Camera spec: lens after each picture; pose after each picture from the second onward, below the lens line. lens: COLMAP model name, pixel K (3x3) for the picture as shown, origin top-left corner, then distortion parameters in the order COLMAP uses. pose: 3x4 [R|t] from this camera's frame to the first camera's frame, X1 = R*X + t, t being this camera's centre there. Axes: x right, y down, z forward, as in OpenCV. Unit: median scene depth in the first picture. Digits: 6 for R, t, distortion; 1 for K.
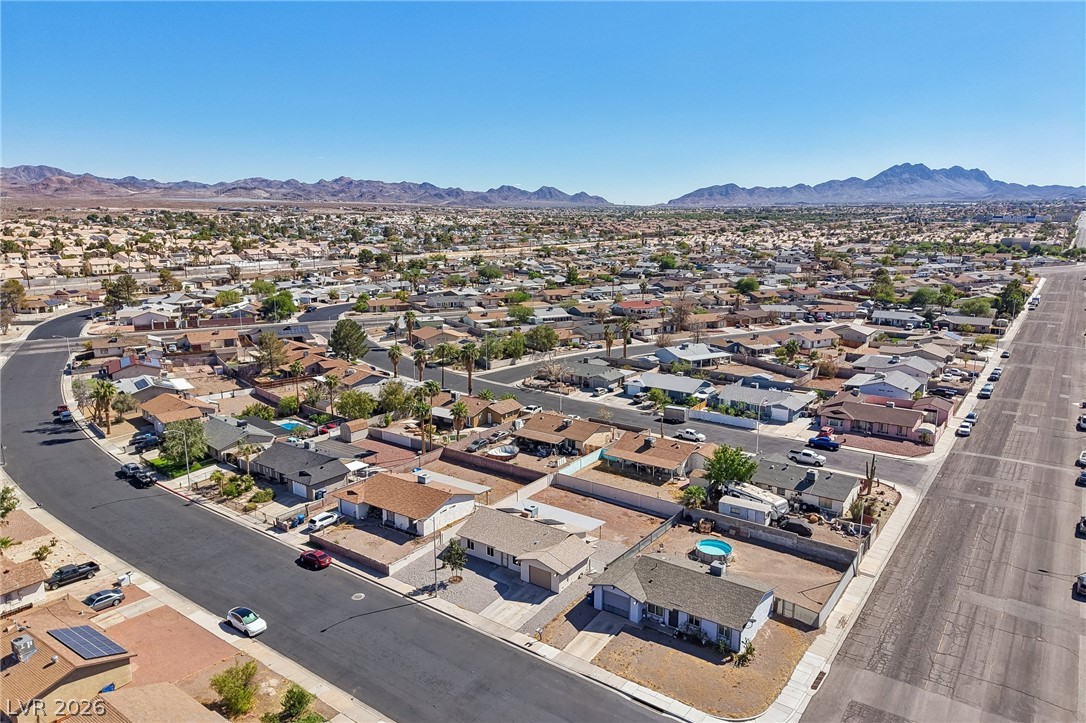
lens RADIAL K [[721.7, 0, 539.5], [0, 721.7, 362.7], [0, 0, 1]] dist [0.044338, -0.053815]
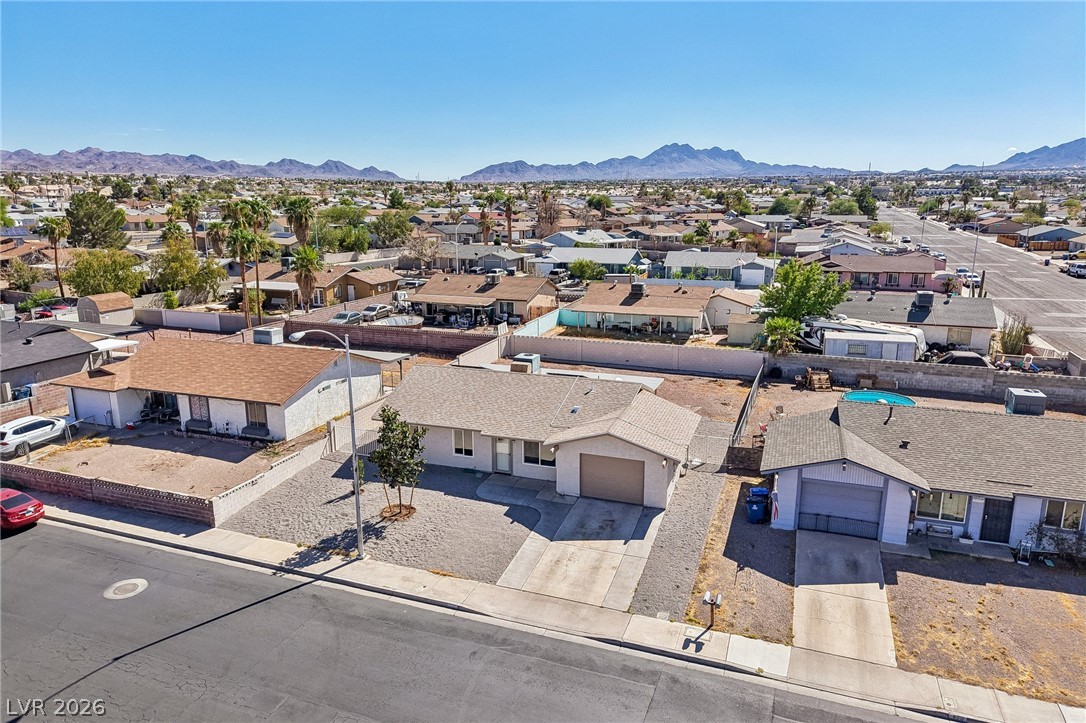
lens RADIAL K [[721.7, 0, 539.5], [0, 721.7, 362.7], [0, 0, 1]] dist [0.044338, -0.053815]
pose [[0.961487, -0.065266, 0.266988, -0.134343], [0.057431, 0.997661, 0.037058, 0.194756], [-0.268782, -0.020298, 0.962987, 0.563451]]
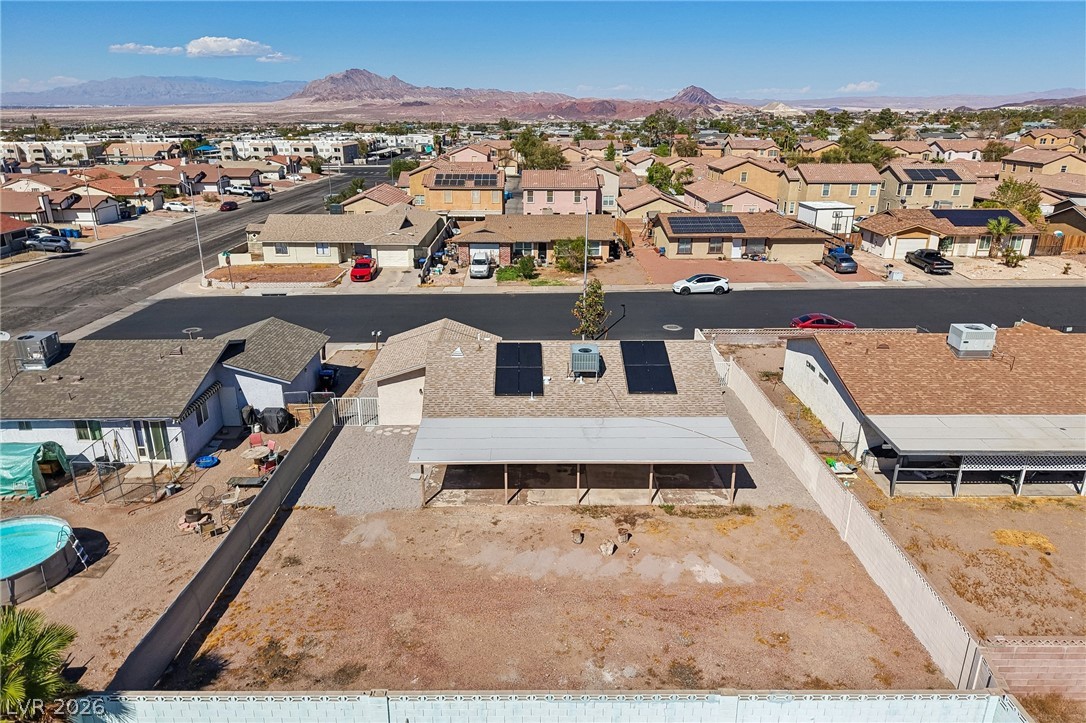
lens RADIAL K [[721.7, 0, 539.5], [0, 721.7, 362.7], [0, 0, 1]] dist [0.044338, -0.053815]
pose [[-0.801225, 0.196604, -0.565142, 0.217598], [-0.121114, 0.871644, 0.474940, 0.041428], [0.585978, 0.448981, -0.674571, 1.273095]]
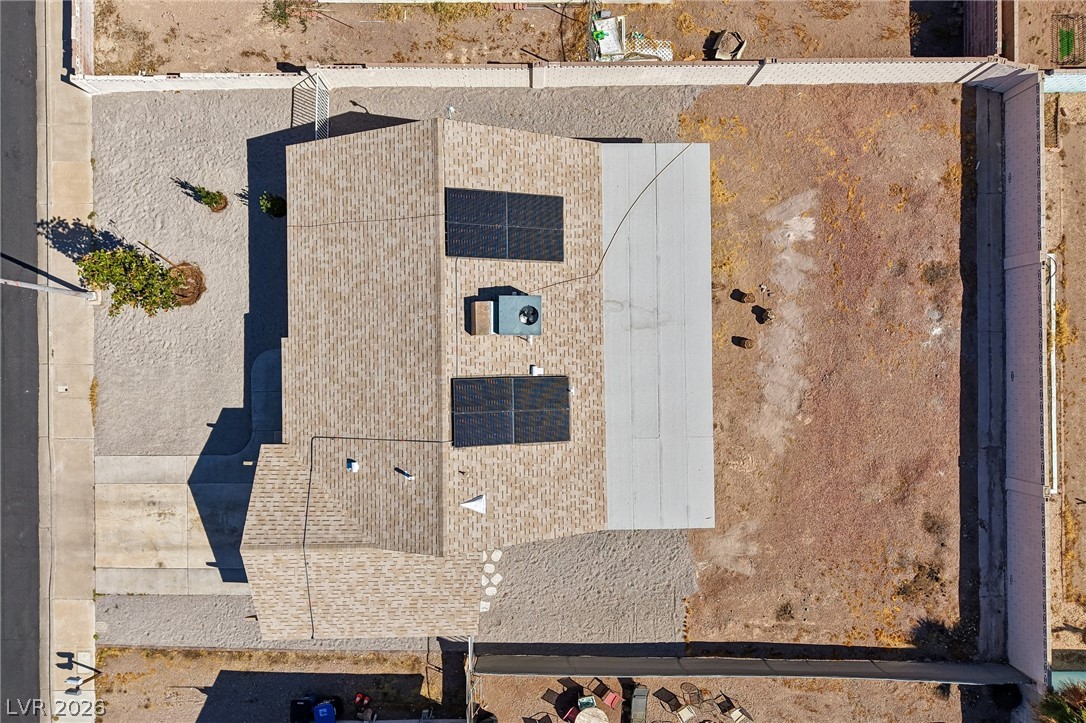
lens RADIAL K [[721.7, 0, 539.5], [0, 721.7, 362.7], [0, 0, 1]] dist [0.044338, -0.053815]
pose [[0.595276, 0.803515, -0.003047, 0.006970], [-0.165597, 0.126389, 0.978061, -0.036903], [0.786272, -0.581712, 0.208296, 0.978012]]
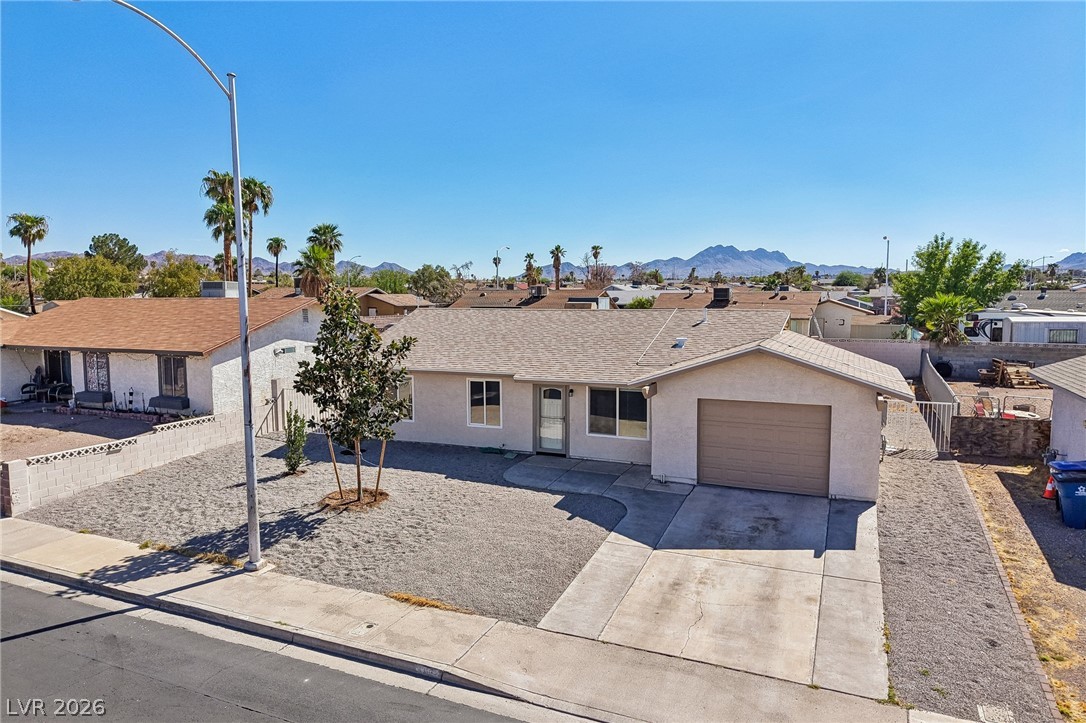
lens RADIAL K [[725.9, 0, 537.4], [0, 725.9, 359.4], [0, 0, 1]] dist [0.008892, 0.000928]
pose [[0.977495, -0.023054, 0.209693, -0.101468], [0.046078, 0.993342, -0.105587, 0.267083], [-0.205863, 0.112873, 0.972049, 0.735153]]
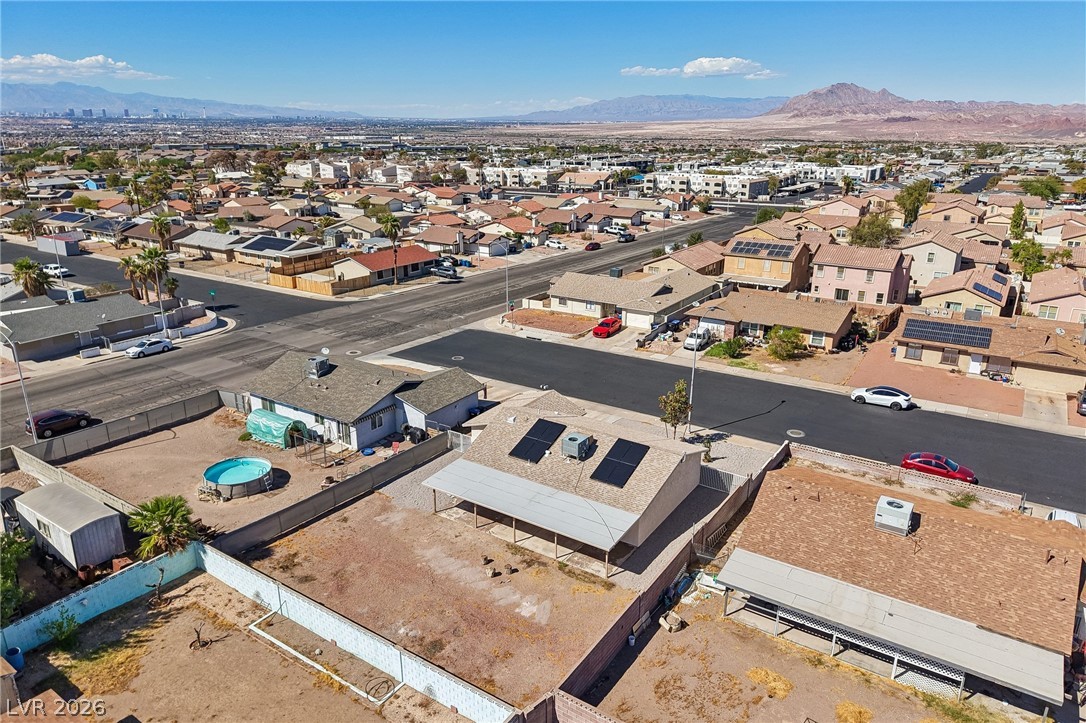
lens RADIAL K [[732.4, 0, 543.0], [0, 732.4, 361.5], [0, 0, 1]] dist [0.071128, -0.104526]
pose [[-0.999343, 0.009827, -0.034886, 0.029985], [-0.008731, 0.868931, 0.494856, -0.093075], [0.035177, 0.494836, -0.868274, 1.453359]]
